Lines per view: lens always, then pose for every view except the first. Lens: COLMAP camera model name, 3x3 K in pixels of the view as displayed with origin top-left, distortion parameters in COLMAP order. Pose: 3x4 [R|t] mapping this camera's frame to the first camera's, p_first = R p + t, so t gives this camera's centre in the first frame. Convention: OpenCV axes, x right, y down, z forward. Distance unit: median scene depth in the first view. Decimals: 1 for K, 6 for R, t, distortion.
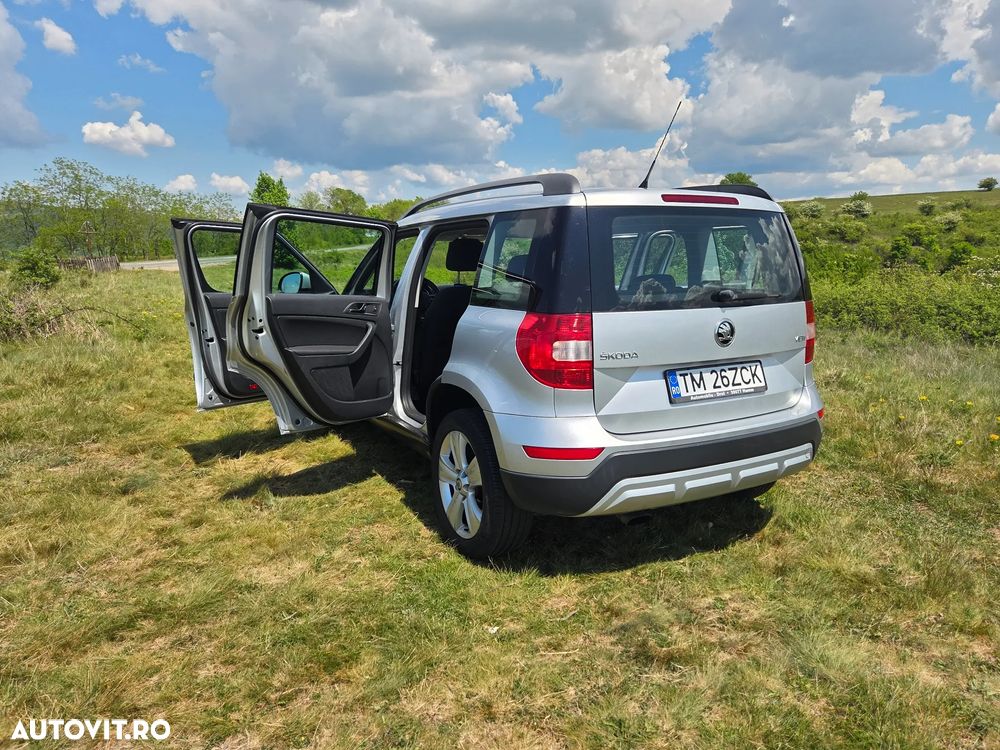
lens RADIAL K [[674.7, 0, 505.2], [0, 674.7, 364.0], [0, 0, 1]] dist [0.066760, -0.053790]
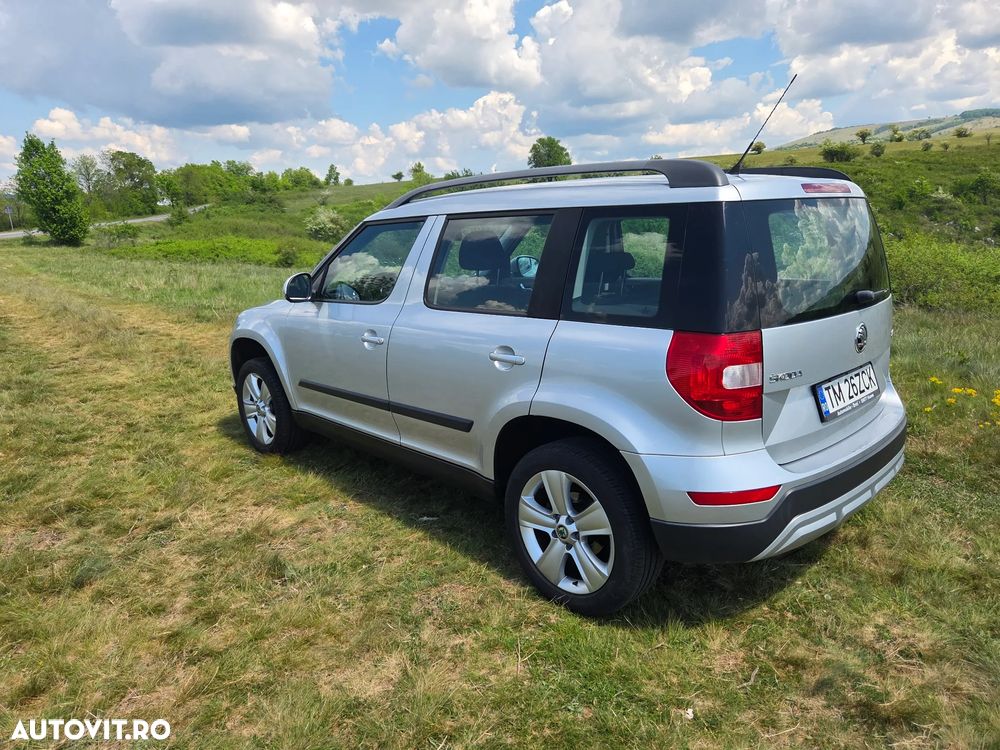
lens RADIAL K [[675.4, 0, 501.9], [0, 675.4, 382.7], [0, 0, 1]] dist [0.037269, -0.006485]
pose [[0.968522, -0.084151, 0.234275, -0.352480], [0.066519, 0.994395, 0.082186, -0.091181], [-0.239878, -0.064015, 0.968690, 0.223817]]
